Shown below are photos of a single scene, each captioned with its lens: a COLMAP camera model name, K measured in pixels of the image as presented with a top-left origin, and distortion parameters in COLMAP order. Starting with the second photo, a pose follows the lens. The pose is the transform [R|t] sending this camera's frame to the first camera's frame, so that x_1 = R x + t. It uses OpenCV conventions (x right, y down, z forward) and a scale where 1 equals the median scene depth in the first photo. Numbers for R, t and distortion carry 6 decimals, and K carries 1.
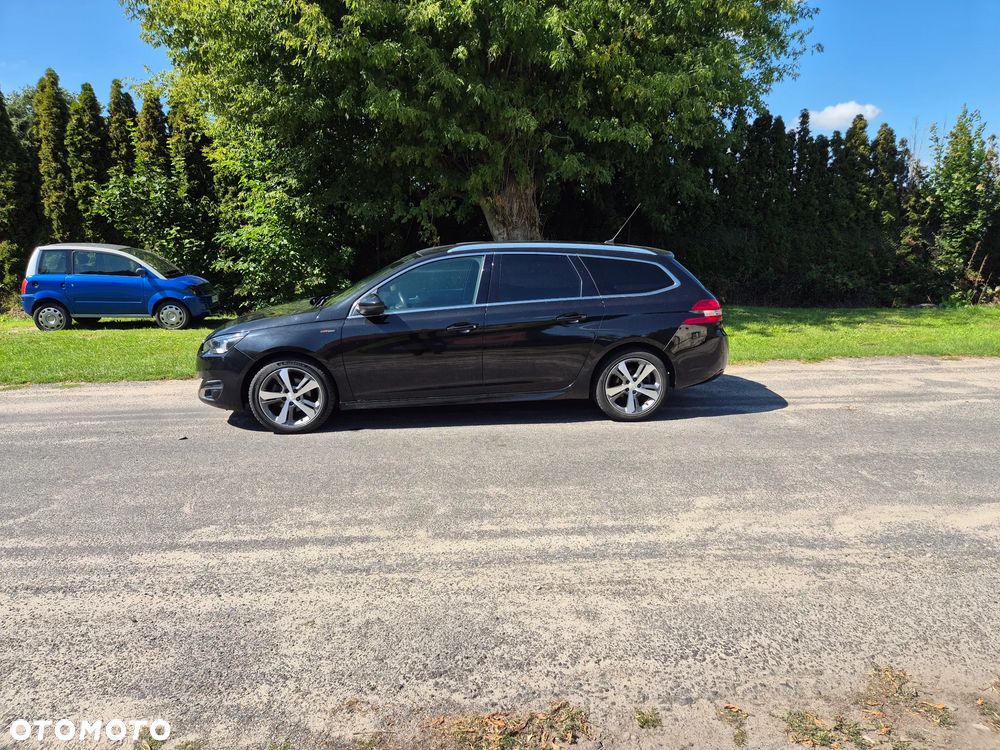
lens RADIAL K [[662.9, 0, 502.8], [0, 662.9, 373.5], [0, 0, 1]] dist [0.060238, -0.049474]
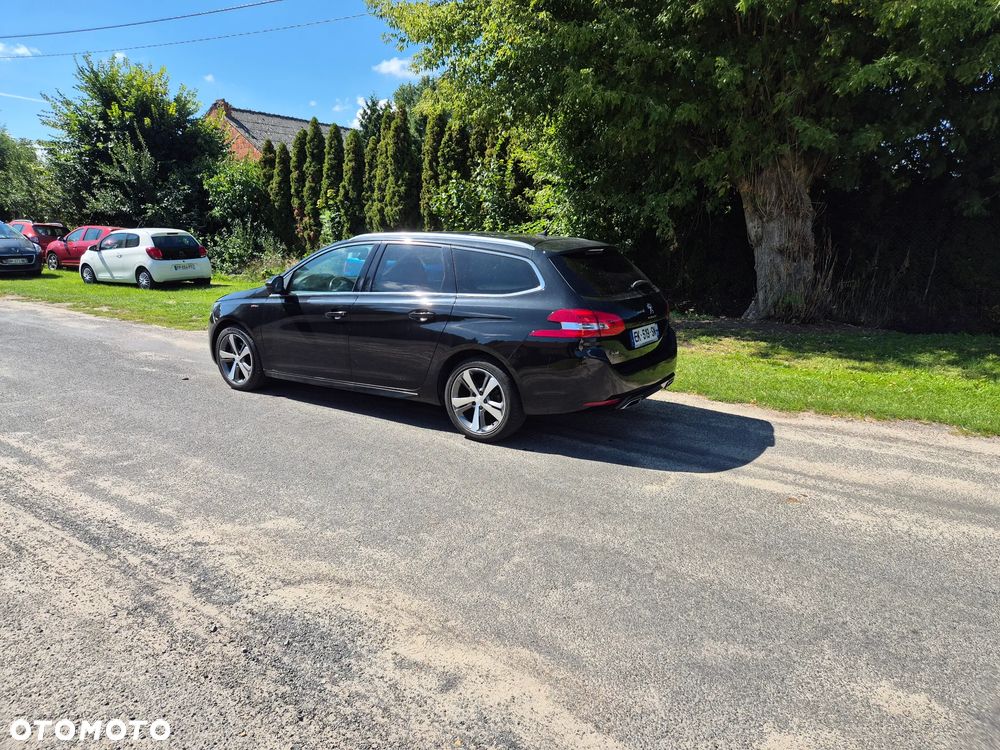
lens RADIAL K [[662.9, 0, 485.0], [0, 662.9, 368.8], [0, 0, 1]] dist [0.060238, -0.049474]
pose [[0.760981, 0.140124, -0.633462, 0.746026], [-0.140203, 0.988844, 0.050309, -0.066371], [0.633444, 0.050529, 0.772137, 0.343533]]
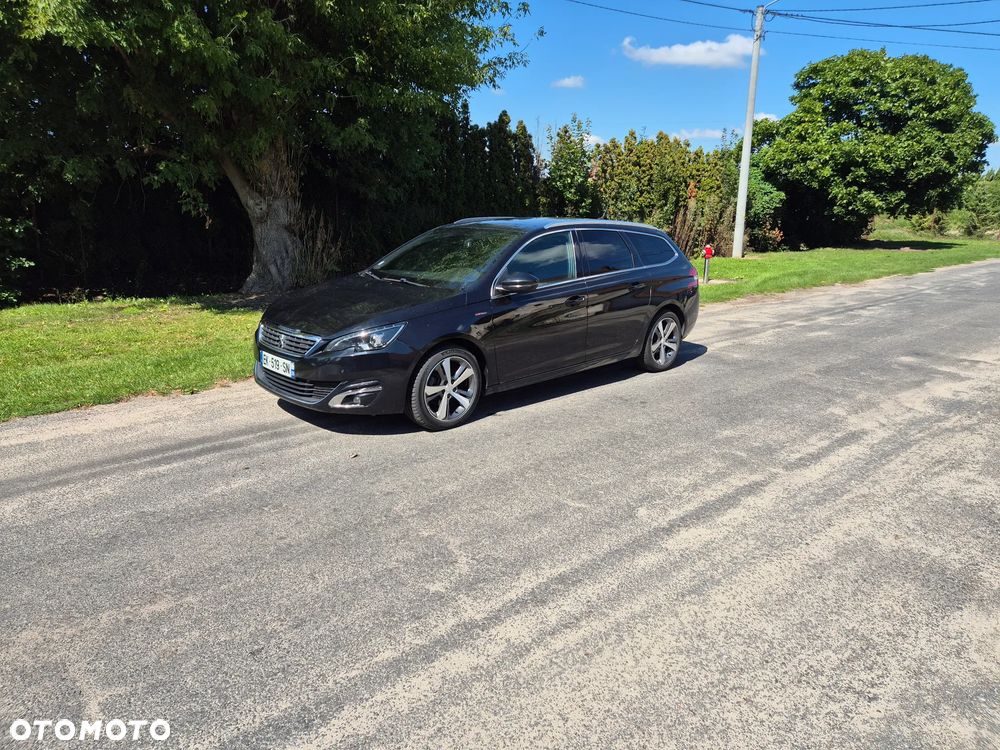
lens RADIAL K [[662.9, 0, 498.4], [0, 662.9, 377.6], [0, 0, 1]] dist [0.060238, -0.049474]
pose [[0.791993, -0.129936, 0.596544, -0.767753], [0.103574, 0.991522, 0.078460, -0.041831], [-0.601681, -0.000353, 0.798736, 0.226294]]
